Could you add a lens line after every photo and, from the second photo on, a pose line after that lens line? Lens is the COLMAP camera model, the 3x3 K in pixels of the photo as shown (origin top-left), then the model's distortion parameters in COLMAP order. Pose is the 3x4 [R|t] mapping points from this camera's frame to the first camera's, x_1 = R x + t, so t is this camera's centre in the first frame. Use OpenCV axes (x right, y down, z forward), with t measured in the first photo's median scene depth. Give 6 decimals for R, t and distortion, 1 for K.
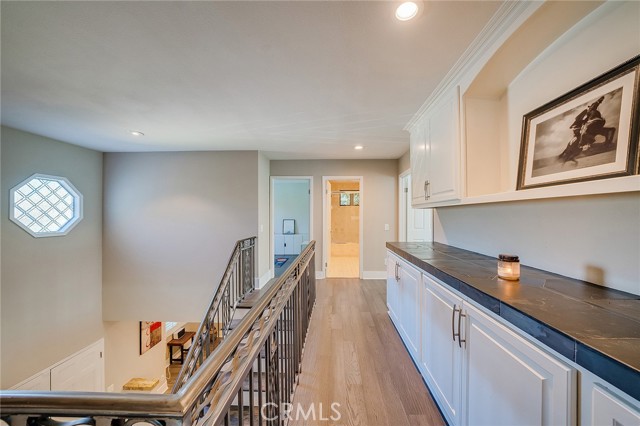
lens RADIAL K [[231.1, 0, 313.5], [0, 231.1, 216.3], [0, 0, 1]] dist [-0.015318, 0.000061]
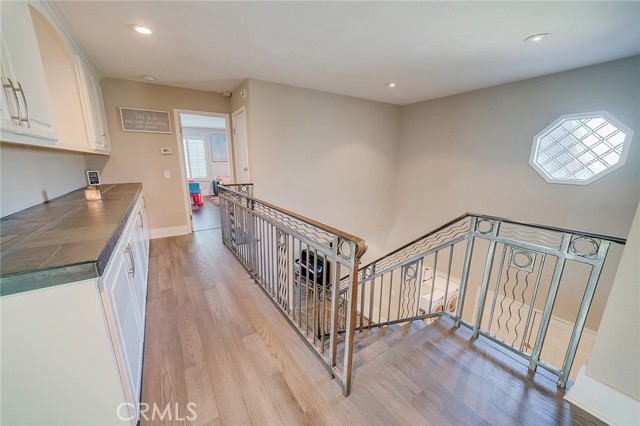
lens RADIAL K [[231.1, 0, 313.5], [0, 231.1, 216.3], [0, 0, 1]] dist [-0.015318, 0.000061]
pose [[-0.780009, 0.143488, -0.609095, 0.243734], [0.001434, 0.973764, 0.227557, 0.006876], [0.625767, 0.176623, -0.759750, 1.223998]]
